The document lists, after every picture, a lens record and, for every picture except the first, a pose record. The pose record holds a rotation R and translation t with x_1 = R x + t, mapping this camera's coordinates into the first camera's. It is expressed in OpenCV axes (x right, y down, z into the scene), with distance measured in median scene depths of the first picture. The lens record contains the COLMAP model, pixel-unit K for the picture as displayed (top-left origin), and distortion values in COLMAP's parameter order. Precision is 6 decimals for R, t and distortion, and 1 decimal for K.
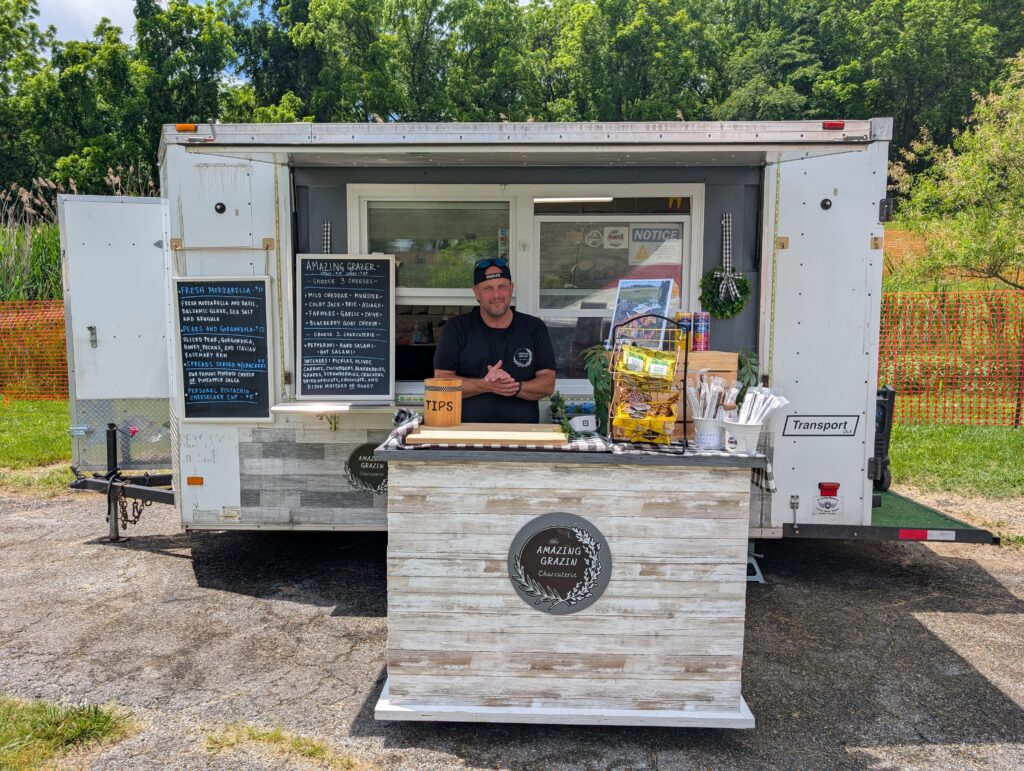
lens RADIAL K [[737.4, 0, 512.0], [0, 737.4, 385.5], [0, 0, 1]] dist [0.032105, -0.020196]
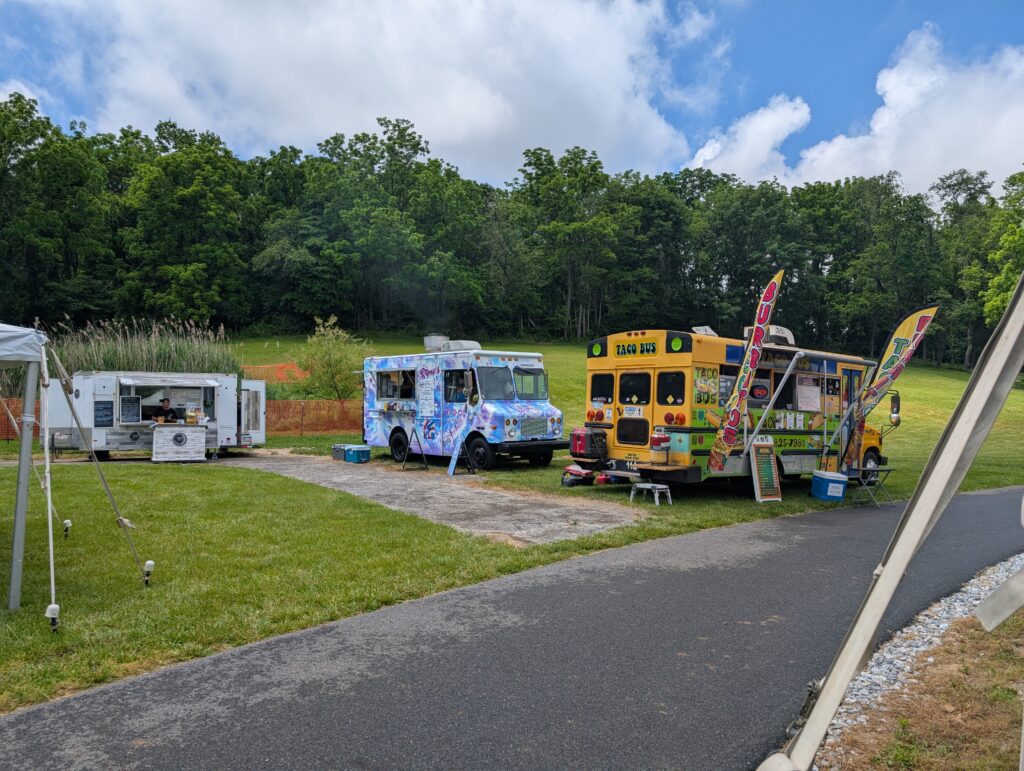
lens RADIAL K [[737.4, 0, 512.0], [0, 737.4, 385.5], [0, 0, 1]] dist [0.032105, -0.020196]
pose [[0.843703, 0.015090, 0.536598, -0.704196], [0.045555, 0.993986, -0.099580, 0.363344], [-0.534874, 0.108460, 0.837942, -4.457035]]
